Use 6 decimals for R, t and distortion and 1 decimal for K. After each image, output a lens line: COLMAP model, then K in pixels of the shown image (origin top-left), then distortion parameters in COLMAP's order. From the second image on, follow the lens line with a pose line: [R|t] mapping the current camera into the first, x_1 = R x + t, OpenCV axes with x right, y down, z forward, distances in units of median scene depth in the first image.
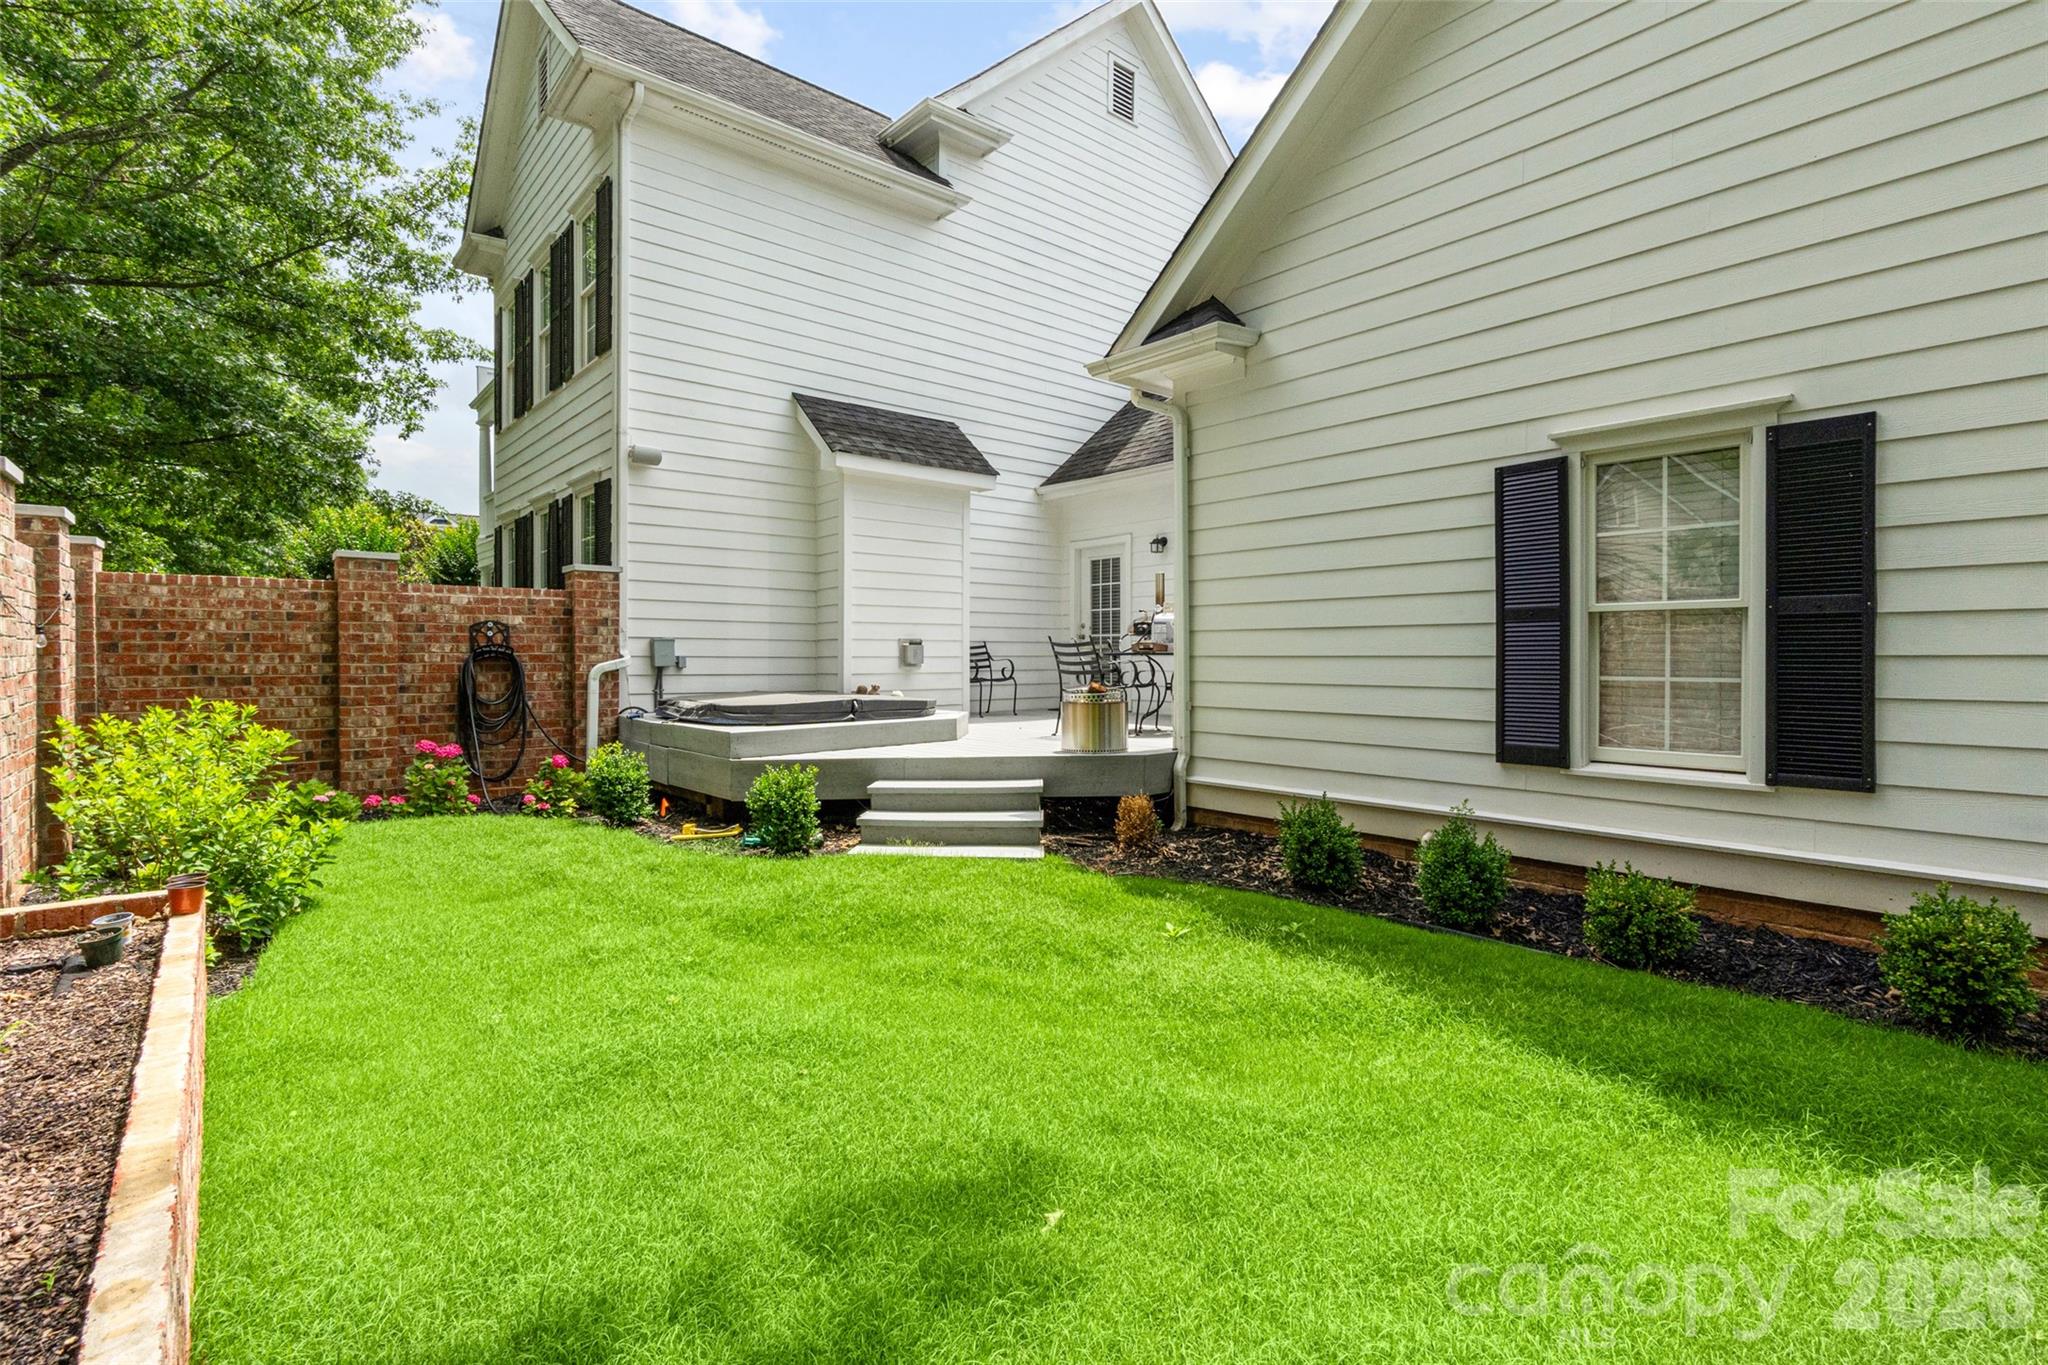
lens RADIAL K [[955.3, 0, 1030.6], [0, 955.3, 667.6], [0, 0, 1]] dist [-0.010209, 0.003803]
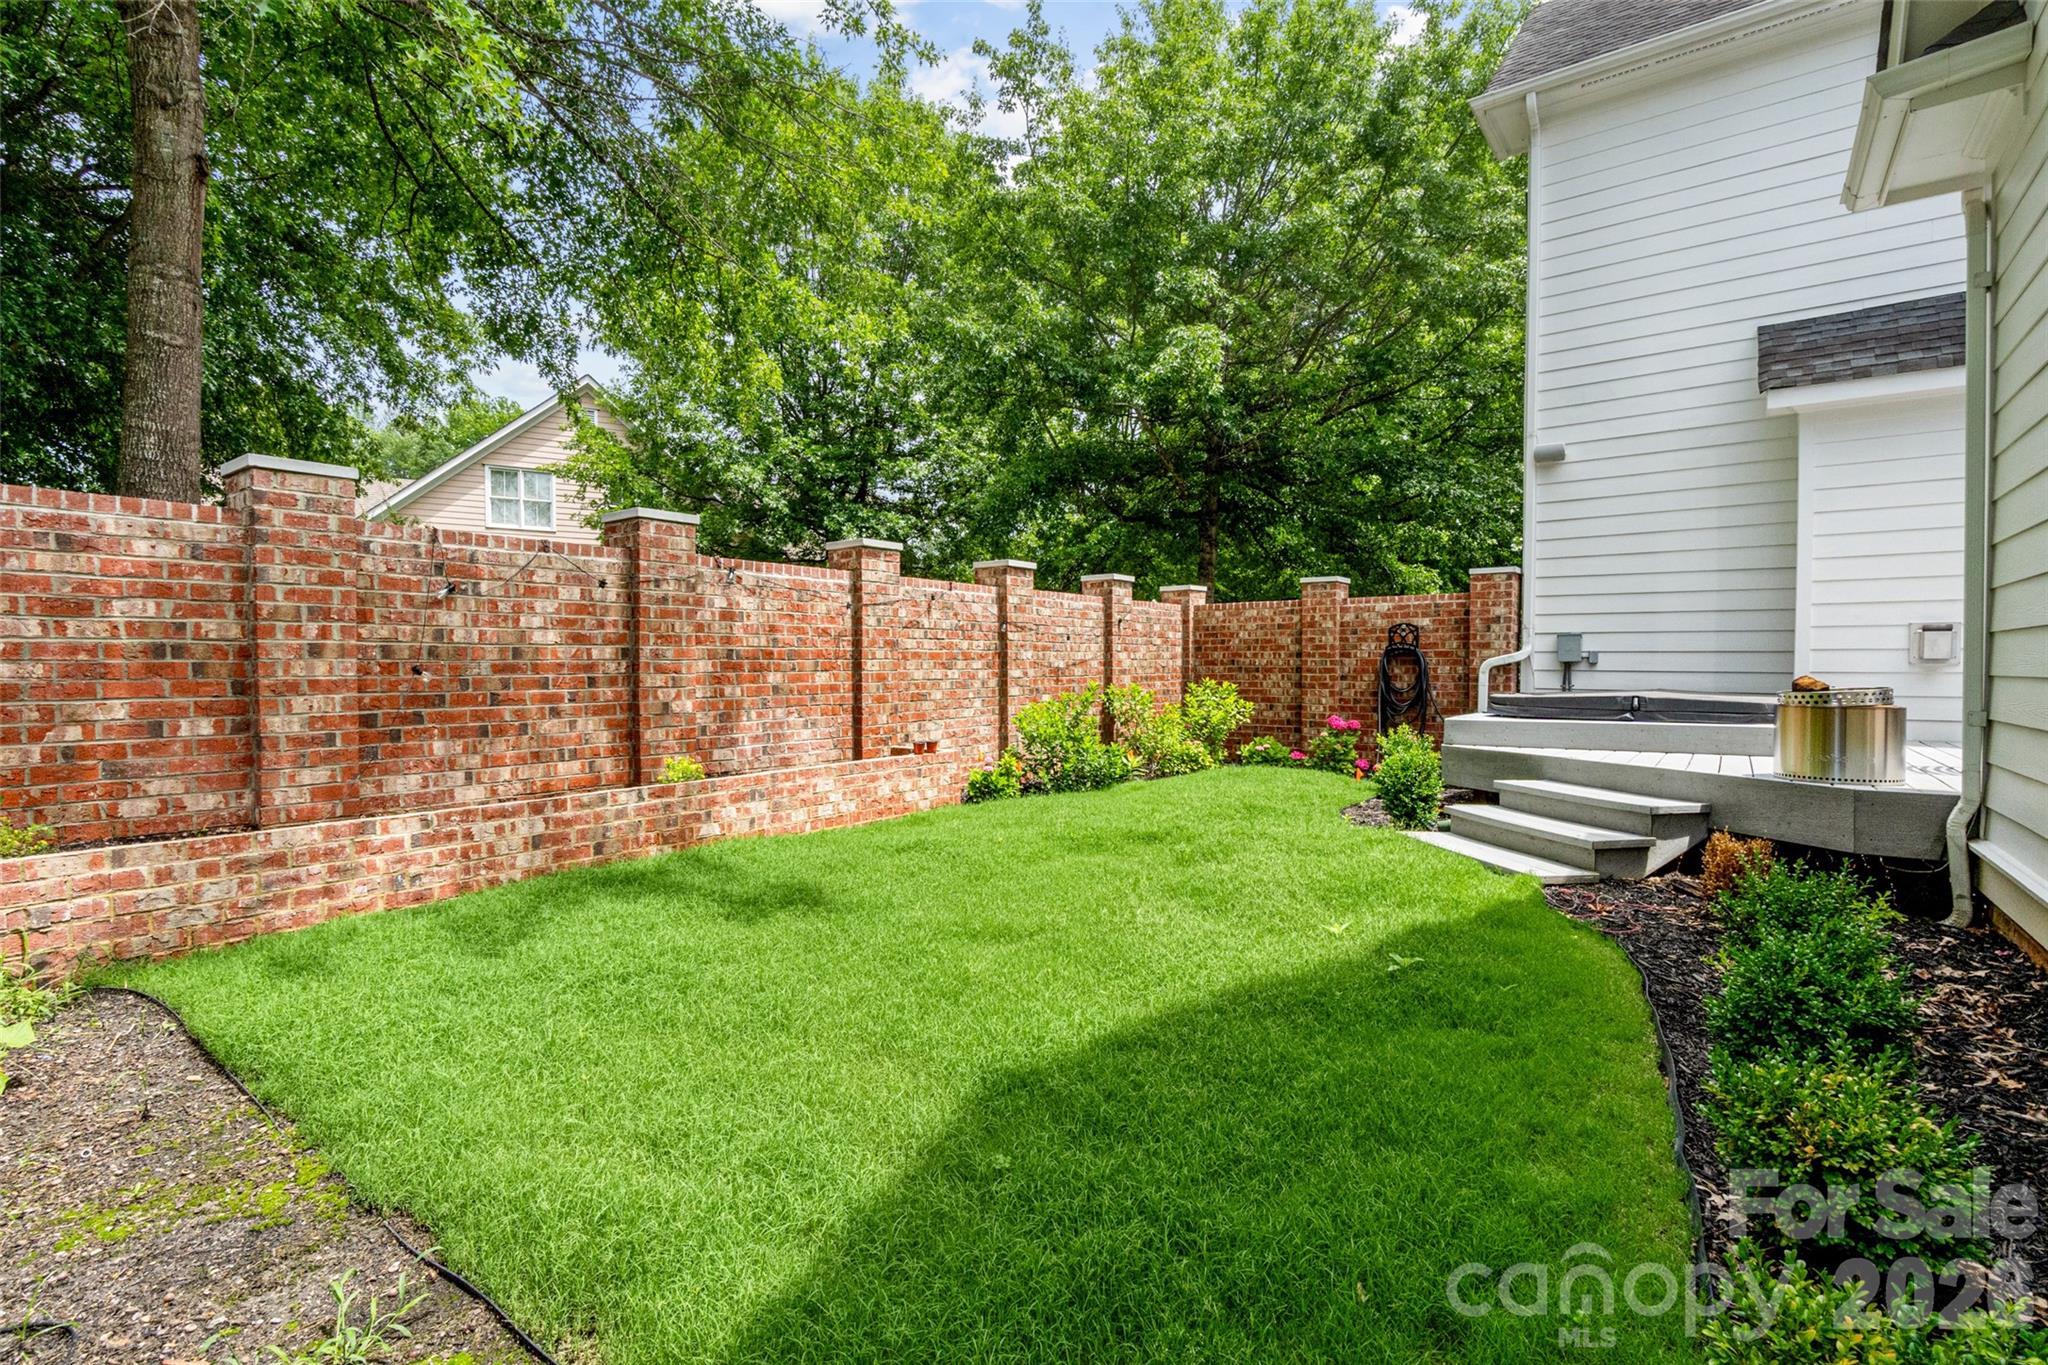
lens RADIAL K [[955.3, 0, 1027.7], [0, 955.3, 677.6], [0, 0, 1]] dist [-0.010209, 0.003803]
pose [[0.206540, 0.013623, -0.978343, 0.529883], [-0.010707, 0.999875, 0.011663, 0.011192], [0.978380, 0.008066, 0.206660, 0.279041]]
